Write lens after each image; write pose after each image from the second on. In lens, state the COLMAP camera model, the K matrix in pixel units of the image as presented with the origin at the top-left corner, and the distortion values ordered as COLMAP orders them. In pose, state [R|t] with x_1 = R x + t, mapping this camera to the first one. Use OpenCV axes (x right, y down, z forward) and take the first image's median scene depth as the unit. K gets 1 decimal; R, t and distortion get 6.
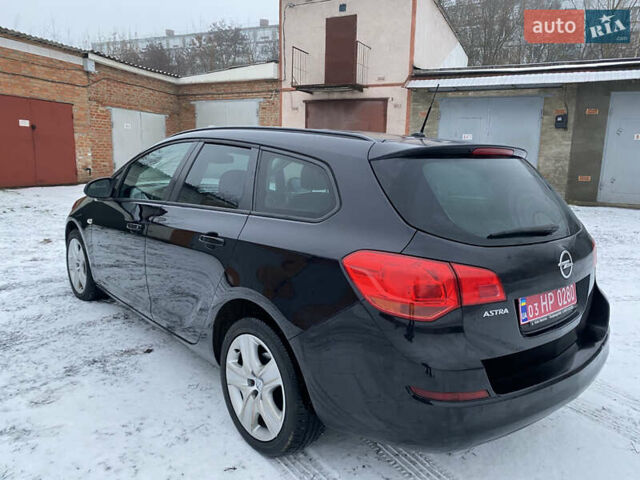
lens RADIAL K [[484.3, 0, 330.9], [0, 484.3, 236.6], [0, 0, 1]] dist [0.009180, -0.001810]
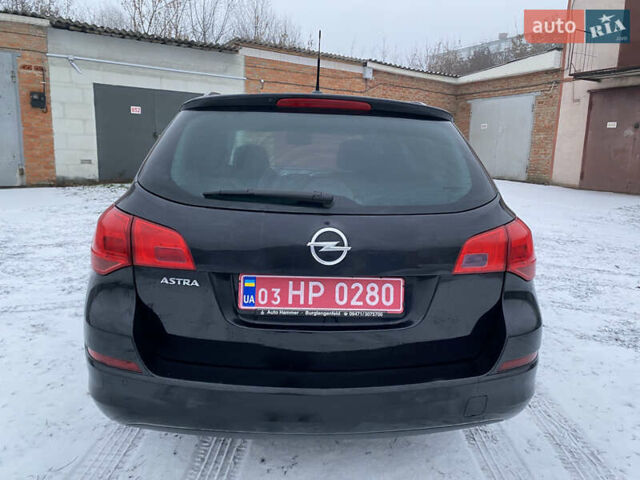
lens RADIAL K [[484.3, 0, 330.9], [0, 484.3, 236.6], [0, 0, 1]] dist [0.009180, -0.001810]
pose [[0.805917, 0.101837, -0.583204, 0.105448], [-0.106605, 0.993955, 0.026246, 0.002726], [0.582352, 0.041020, 0.811901, 0.046702]]
